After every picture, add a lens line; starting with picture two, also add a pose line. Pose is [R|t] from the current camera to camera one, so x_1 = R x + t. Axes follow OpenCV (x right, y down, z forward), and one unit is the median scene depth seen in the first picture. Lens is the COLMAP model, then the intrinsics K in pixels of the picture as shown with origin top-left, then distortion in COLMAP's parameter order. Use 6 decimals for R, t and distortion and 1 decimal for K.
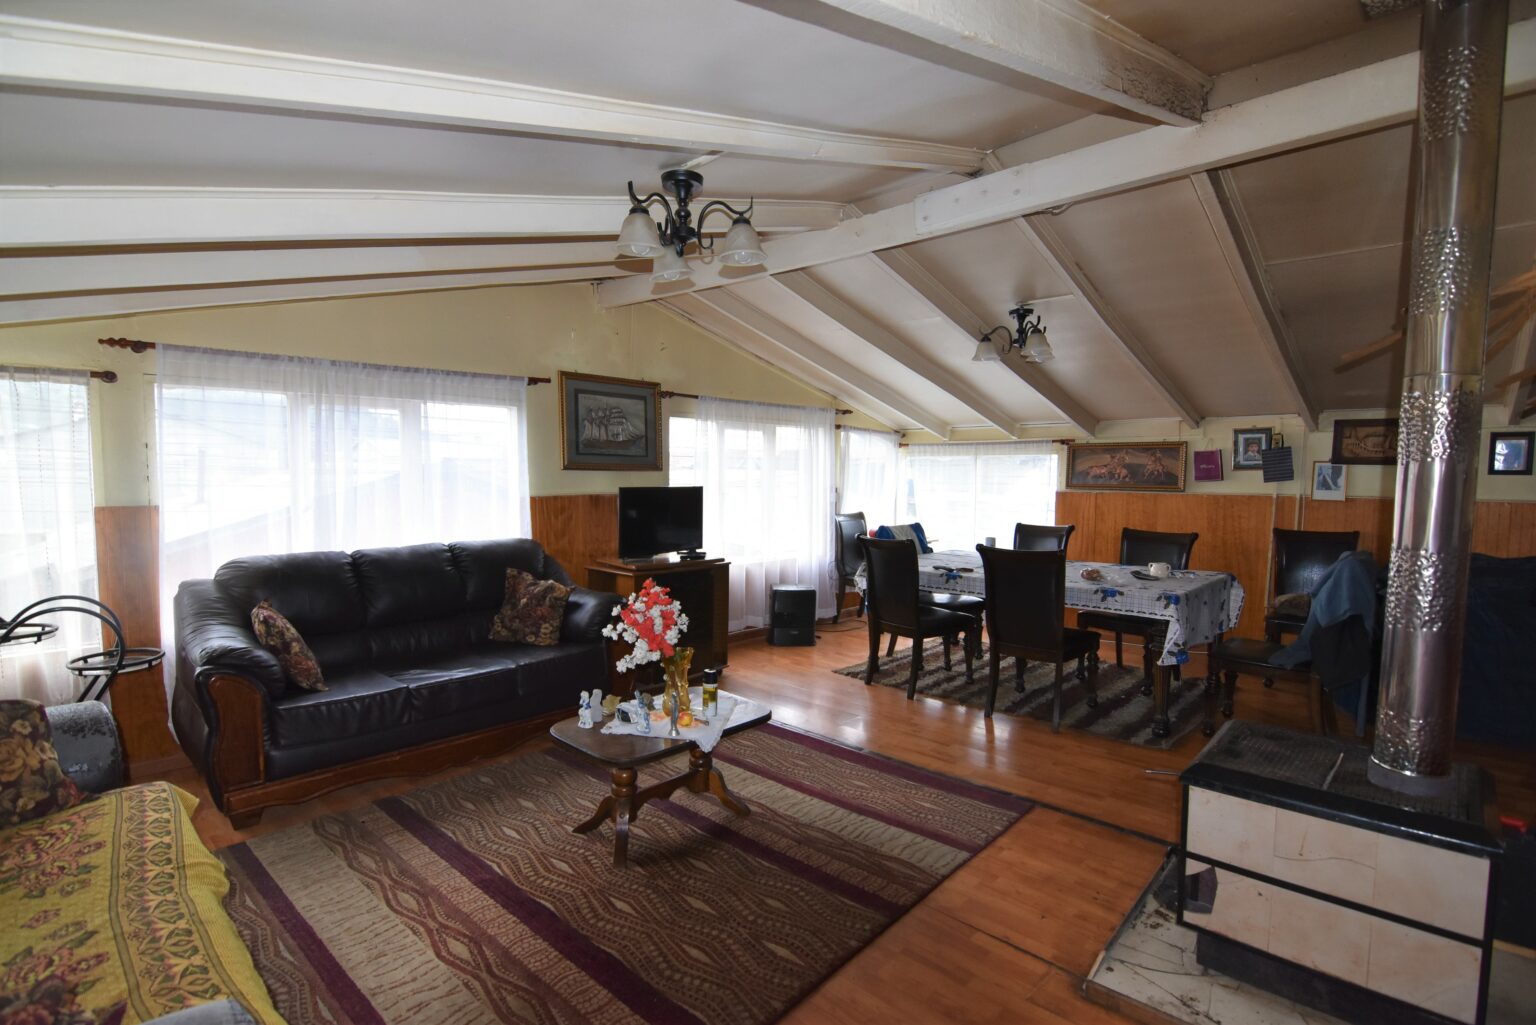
lens RADIAL K [[734.7, 0, 768.0], [0, 734.7, 512.5], [0, 0, 1]] dist [0.001253, -0.014830]
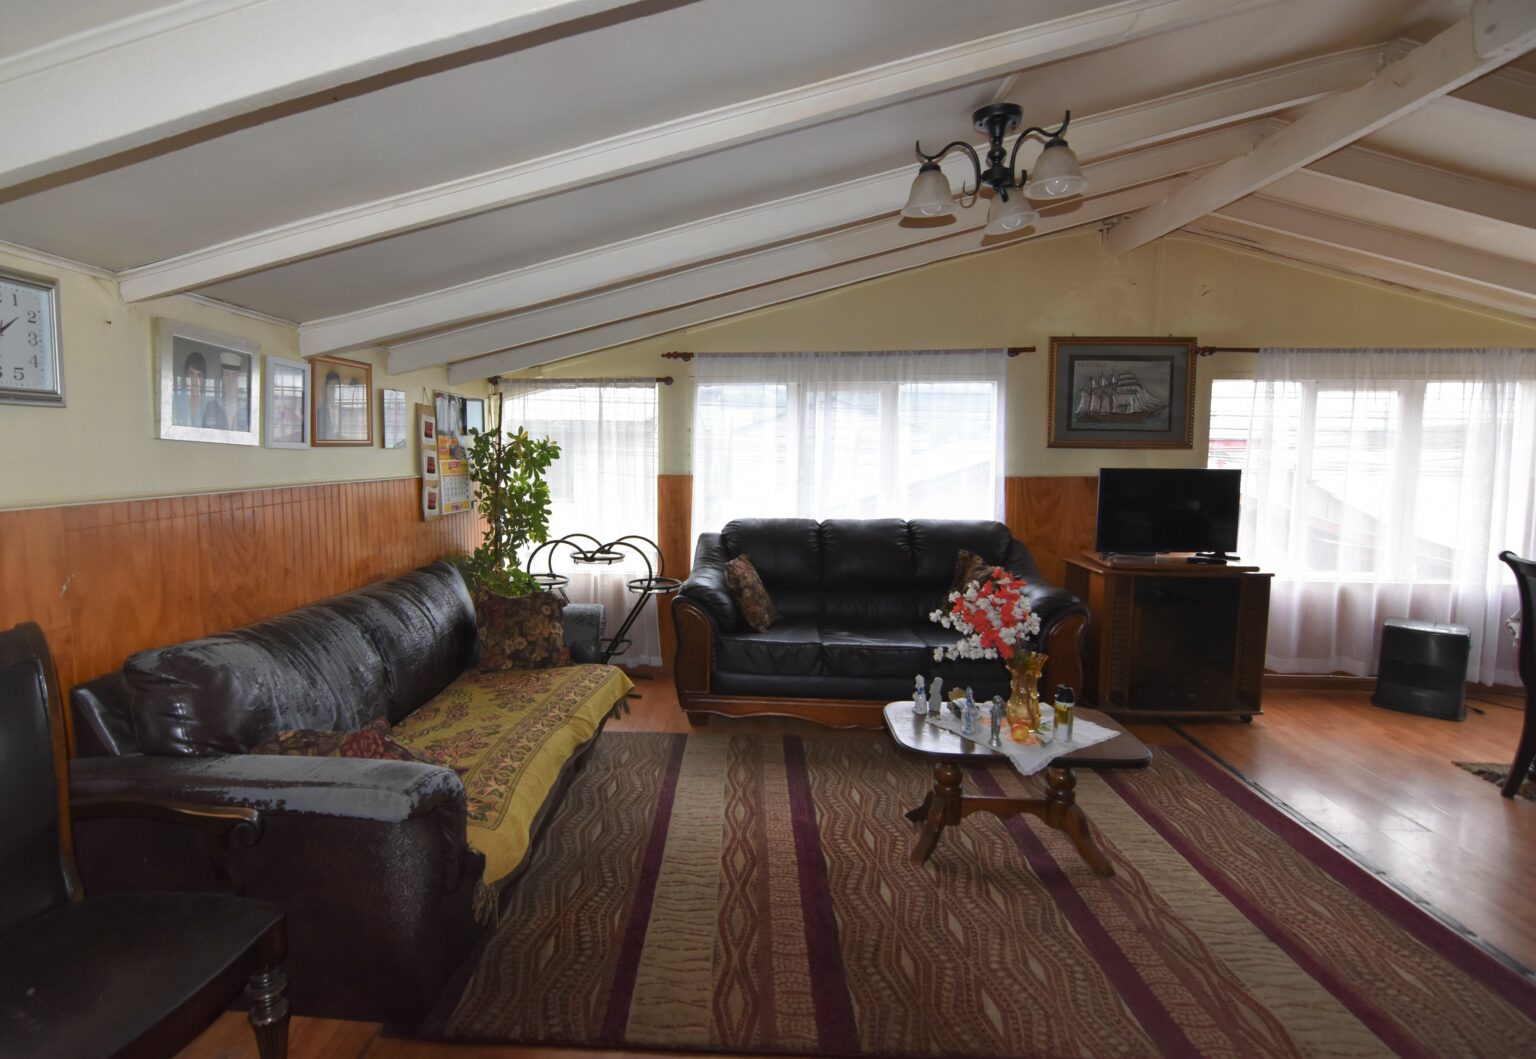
lens RADIAL K [[813.1, 0, 730.4], [0, 813.1, 504.1], [0, 0, 1]] dist [-0.016957, -0.002276]
pose [[0.631611, 0.047852, -0.773807, 0.309145], [-0.043524, 0.998708, 0.026234, 0.001455], [0.774063, 0.017110, 0.632878, 0.099110]]
